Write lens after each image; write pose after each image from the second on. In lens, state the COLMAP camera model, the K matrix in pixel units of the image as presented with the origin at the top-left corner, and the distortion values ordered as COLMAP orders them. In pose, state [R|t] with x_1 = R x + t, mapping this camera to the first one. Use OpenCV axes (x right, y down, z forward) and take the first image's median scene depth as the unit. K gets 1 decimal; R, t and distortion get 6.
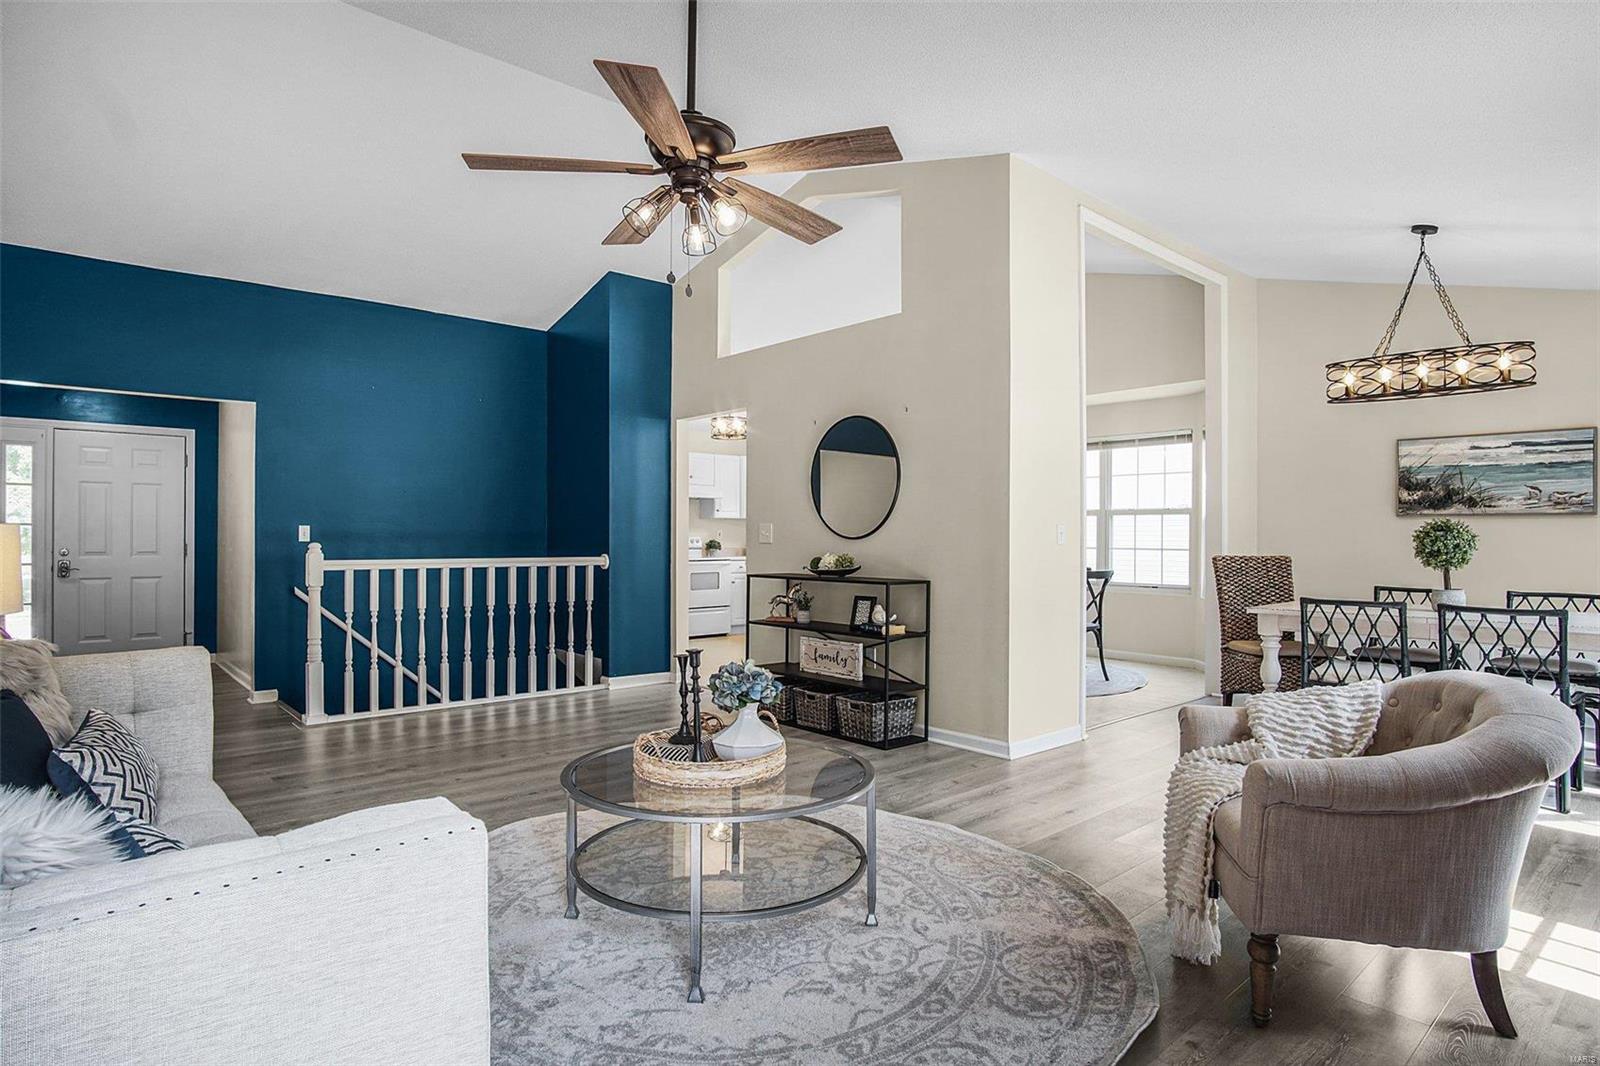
lens RADIAL K [[870.9, 0, 797.1], [0, 870.9, 540.9], [0, 0, 1]] dist [-0.026161, 0.005968]
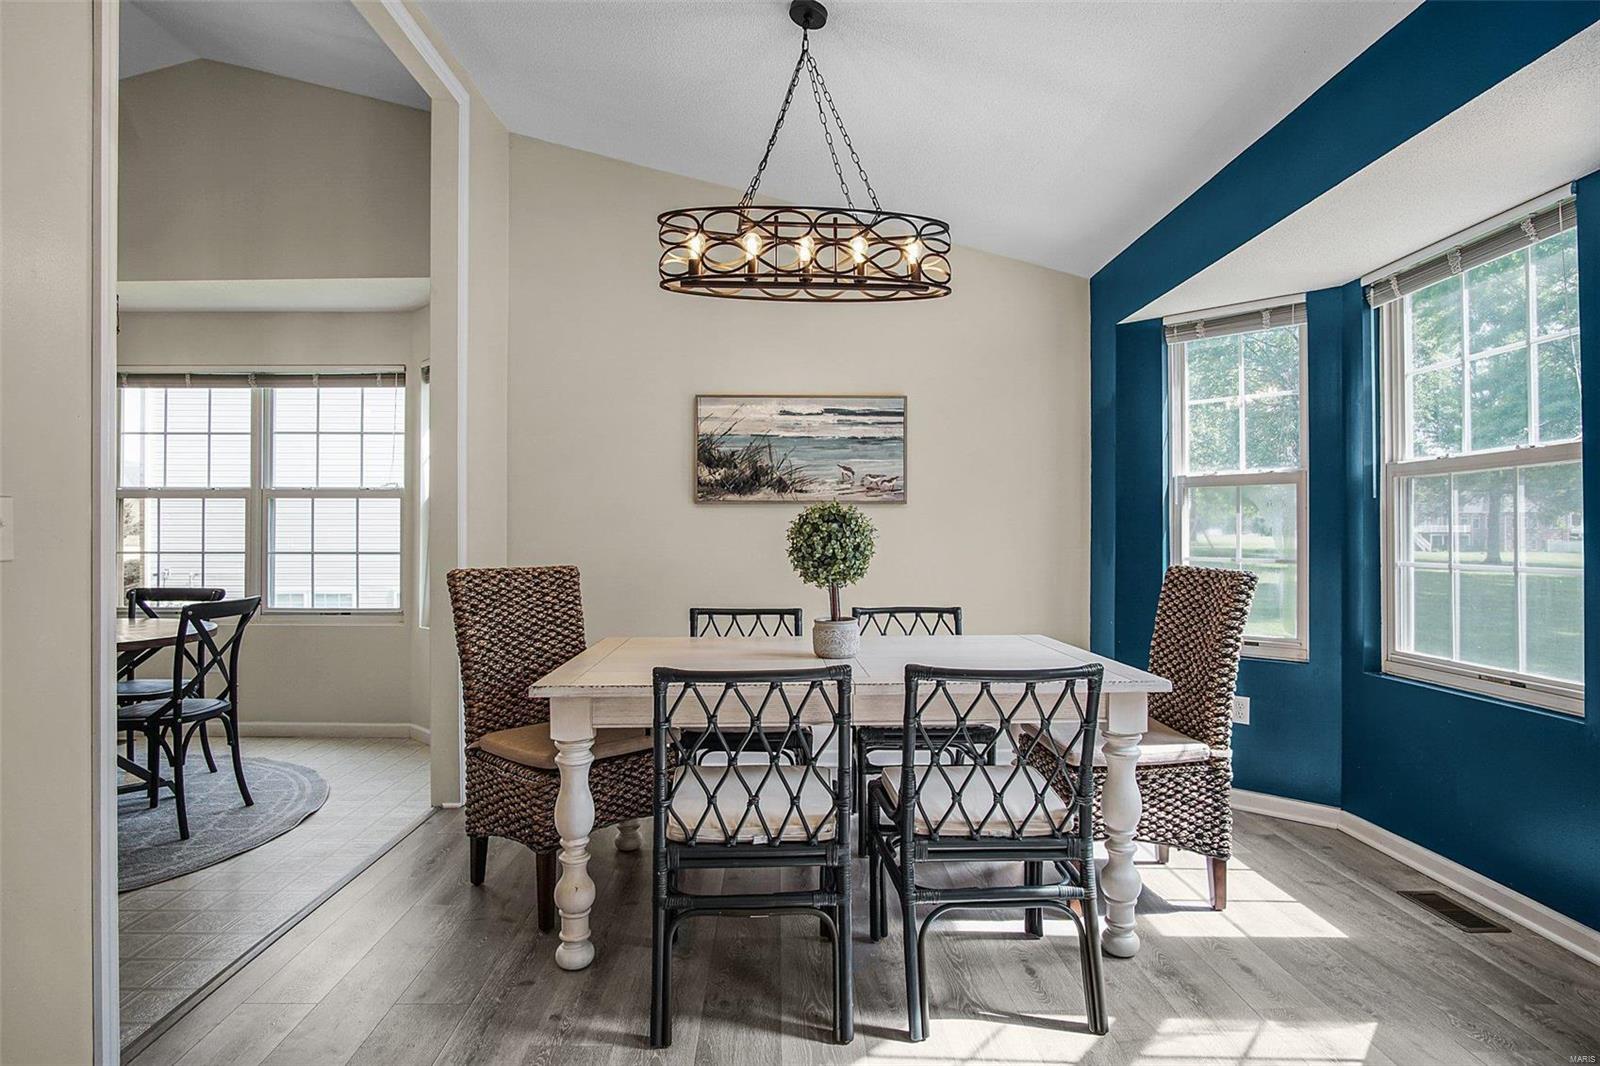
lens RADIAL K [[870.9, 0, 793.9], [0, 870.9, 530.8], [0, 0, 1]] dist [-0.026161, 0.005968]
pose [[0.657855, -0.002646, 0.753140, 0.222895], [0.007202, 0.999970, -0.002778, -0.003384], [-0.753111, 0.007252, 0.657854, 0.497007]]
